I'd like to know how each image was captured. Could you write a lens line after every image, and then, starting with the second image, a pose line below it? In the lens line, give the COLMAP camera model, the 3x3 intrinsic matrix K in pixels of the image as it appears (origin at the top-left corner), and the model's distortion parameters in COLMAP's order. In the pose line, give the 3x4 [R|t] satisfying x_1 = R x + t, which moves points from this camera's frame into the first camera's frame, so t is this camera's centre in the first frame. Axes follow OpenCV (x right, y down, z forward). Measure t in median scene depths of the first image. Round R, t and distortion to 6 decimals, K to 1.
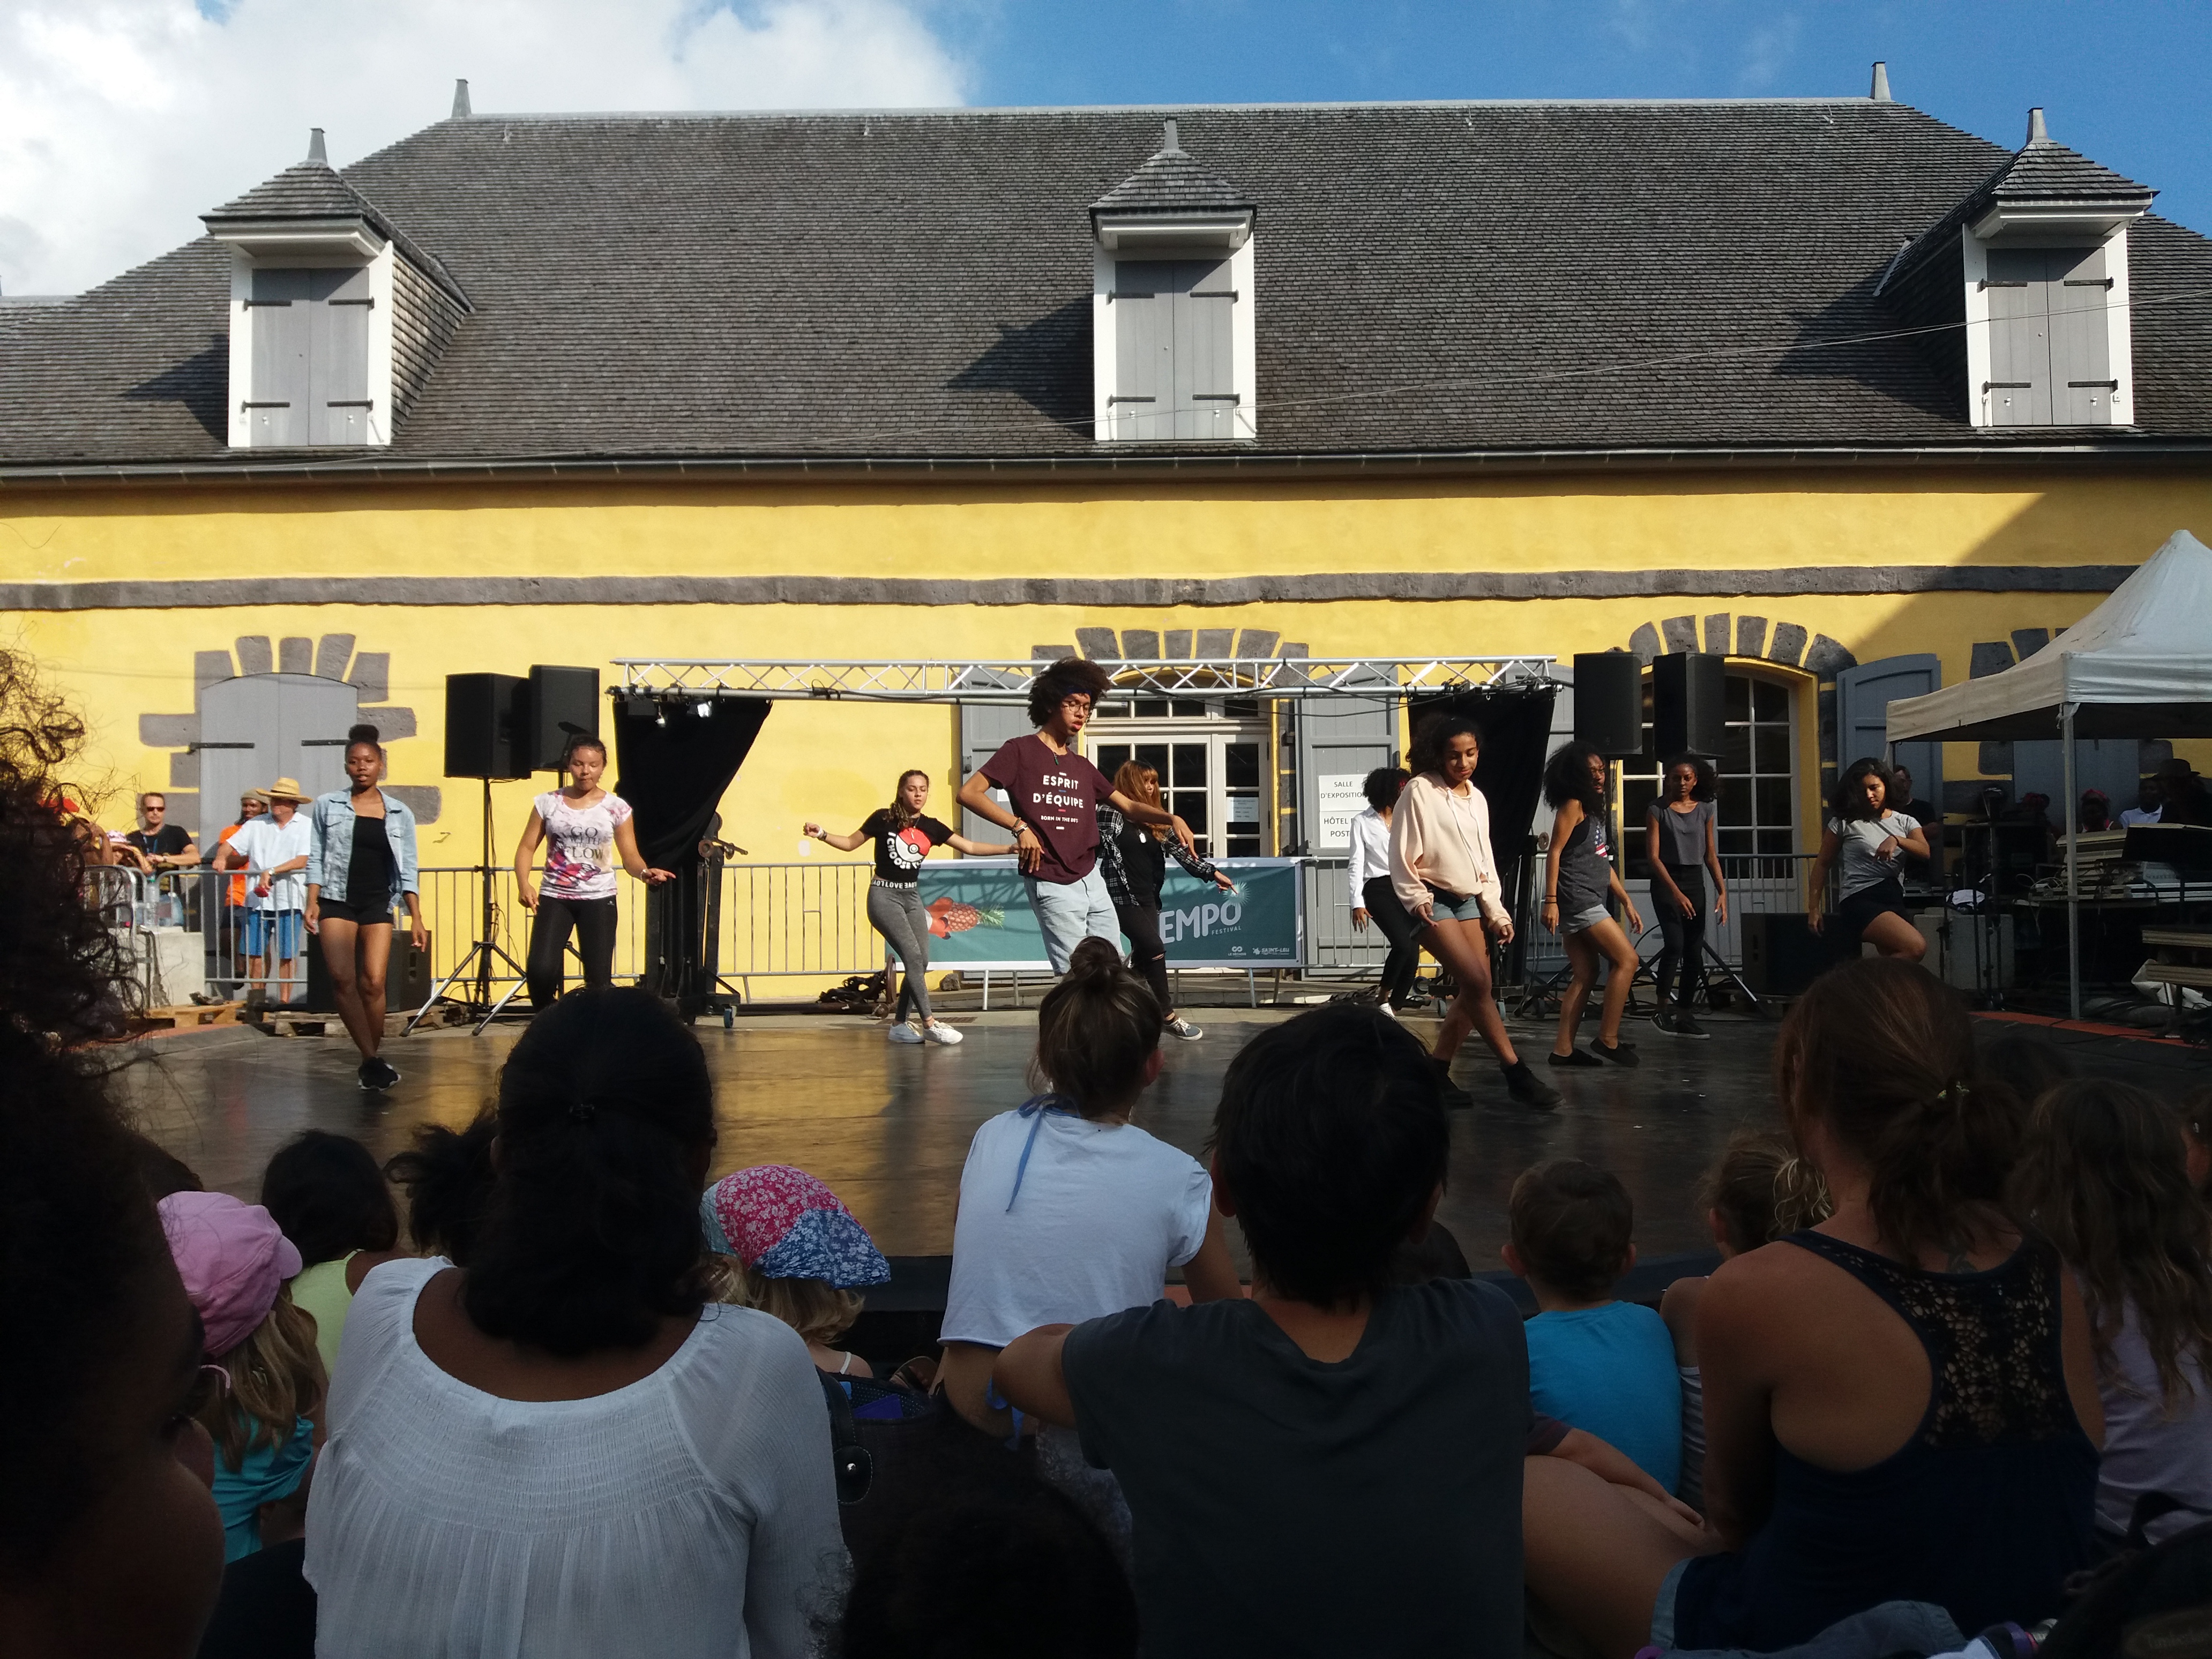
lens RADIAL K [[2086.2, 0, 1153.4], [0, 2086.2, 800.9], [0, 0, 1]] dist [0.271784, -0.969342]
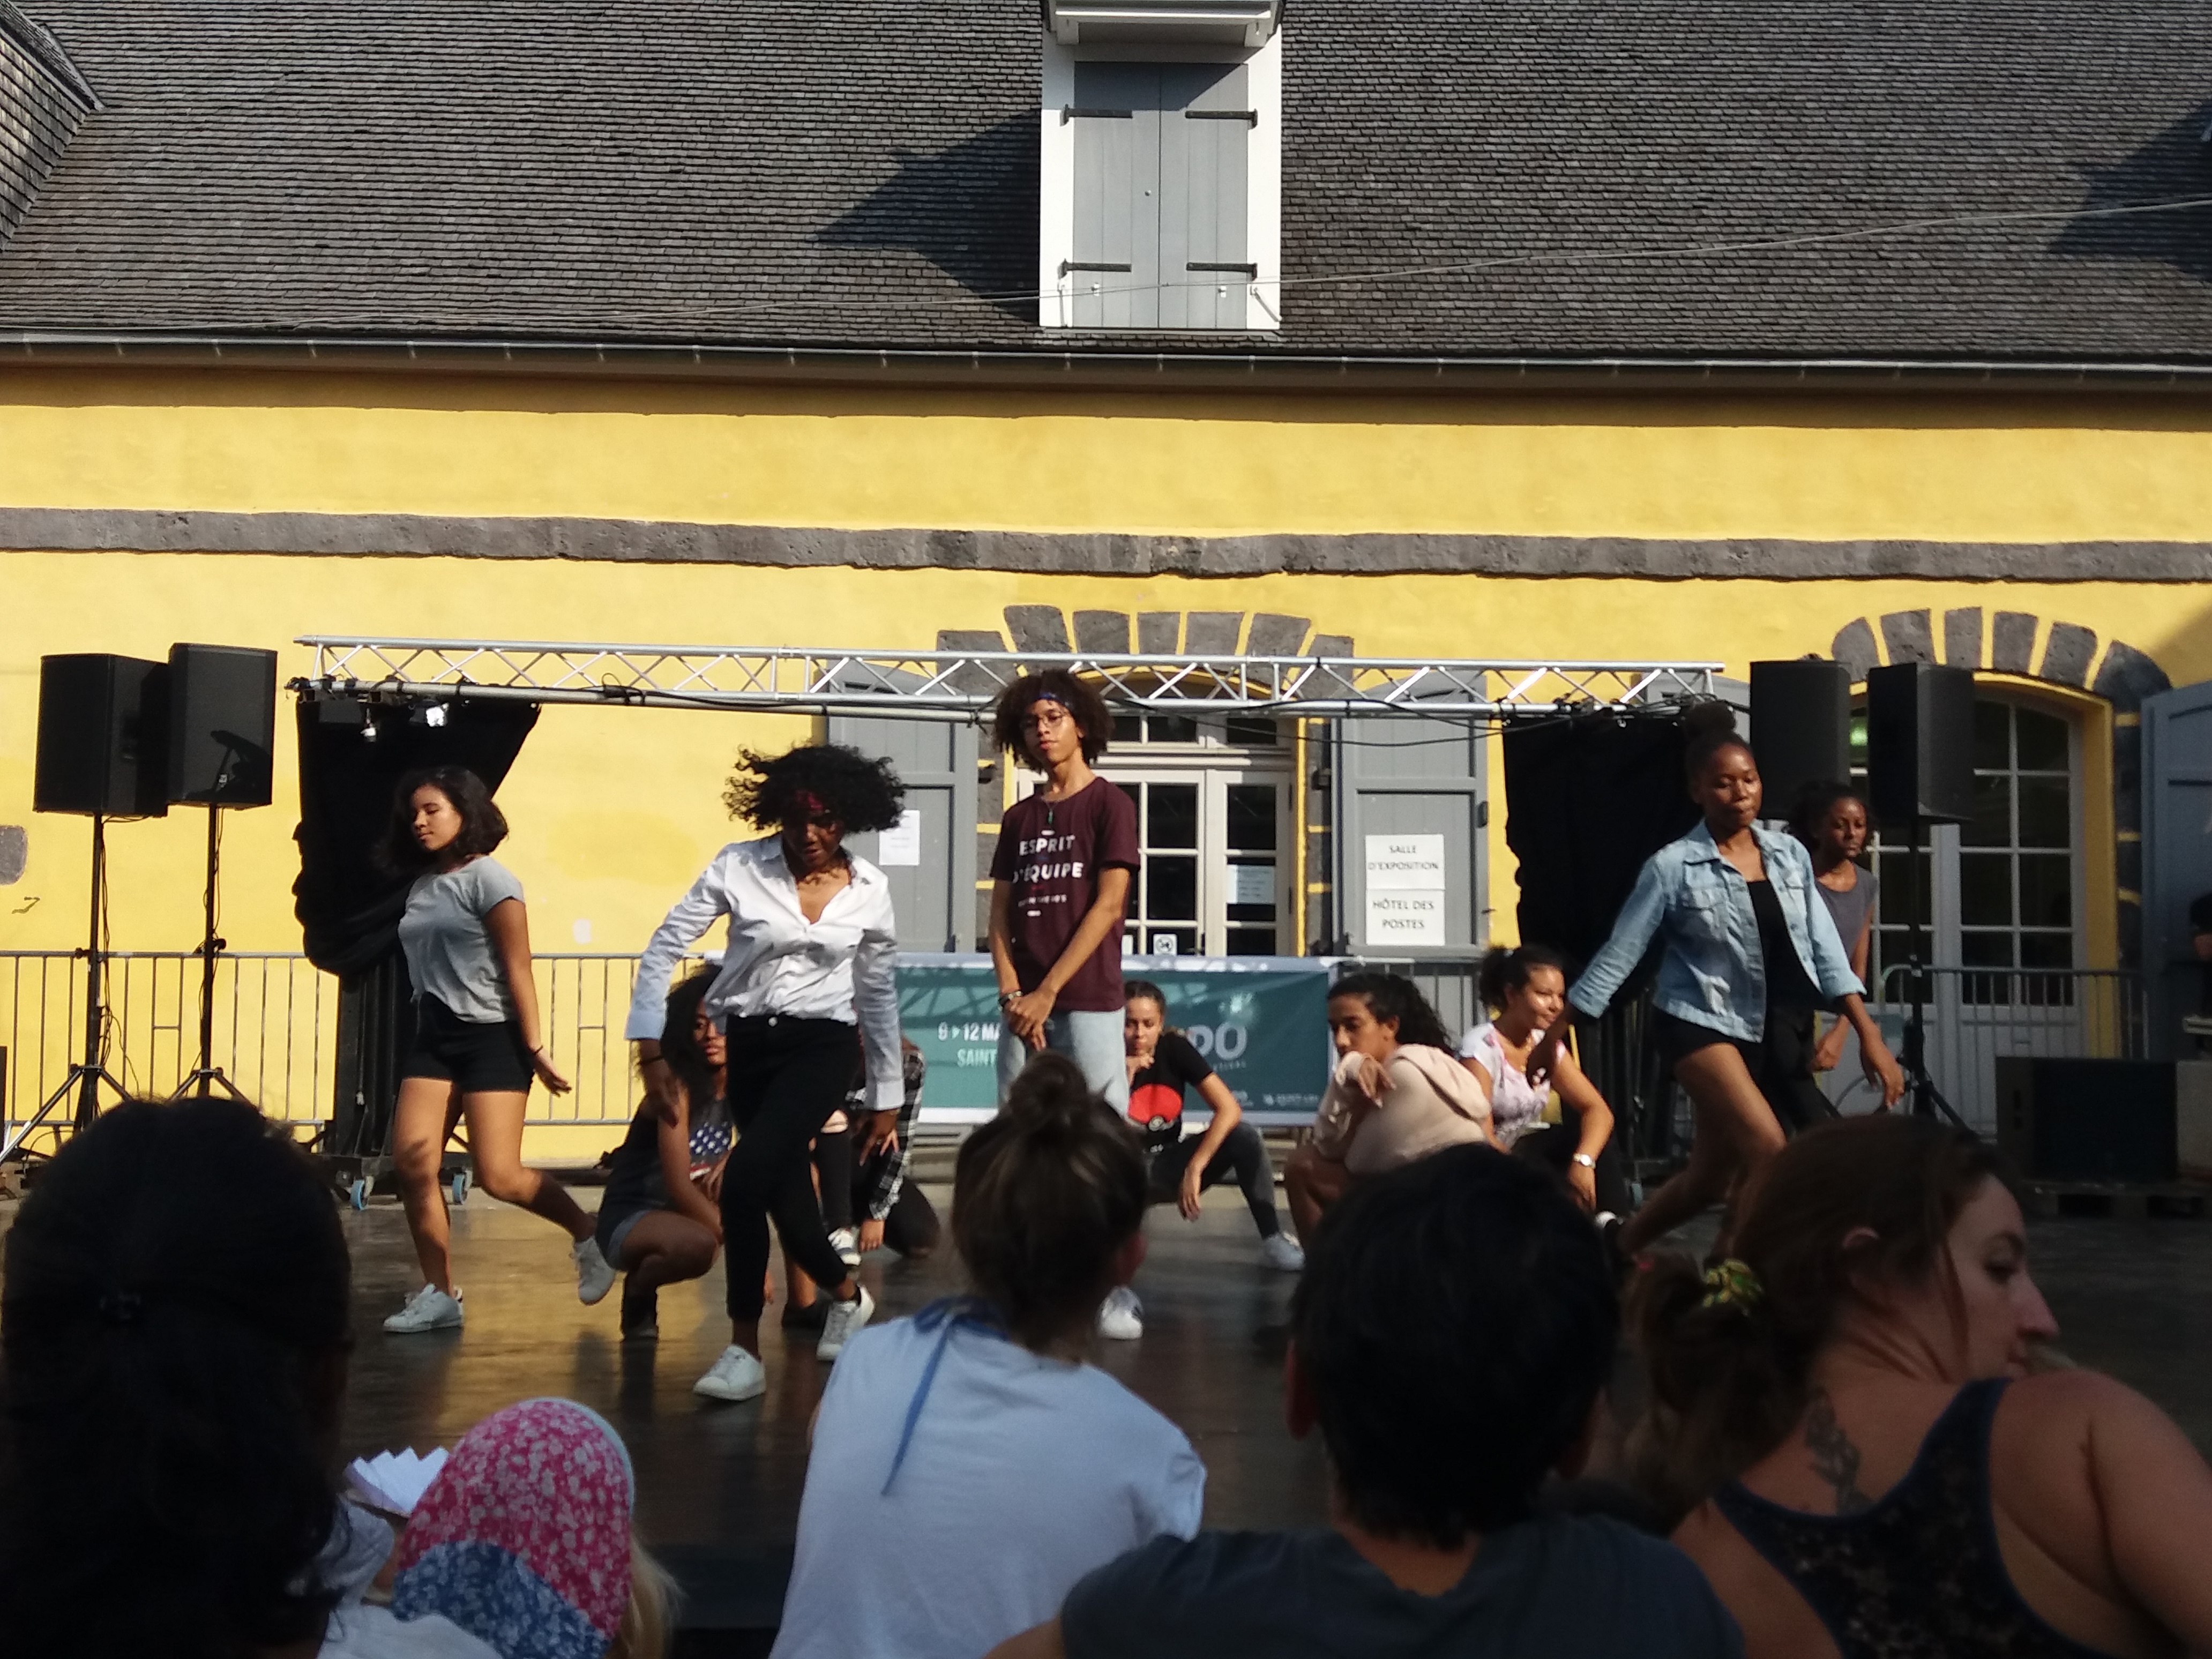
lens RADIAL K [[2703.1, 0, 1128.8], [0, 2703.1, 827.3], [0, 0, 1]] dist [0.269833, -0.749066]
pose [[0.999821, 0.018667, 0.003119, 0.000997], [-0.018589, 0.999552, -0.023474, 0.006975], [-0.003556, 0.023412, 0.999720, 0.141485]]
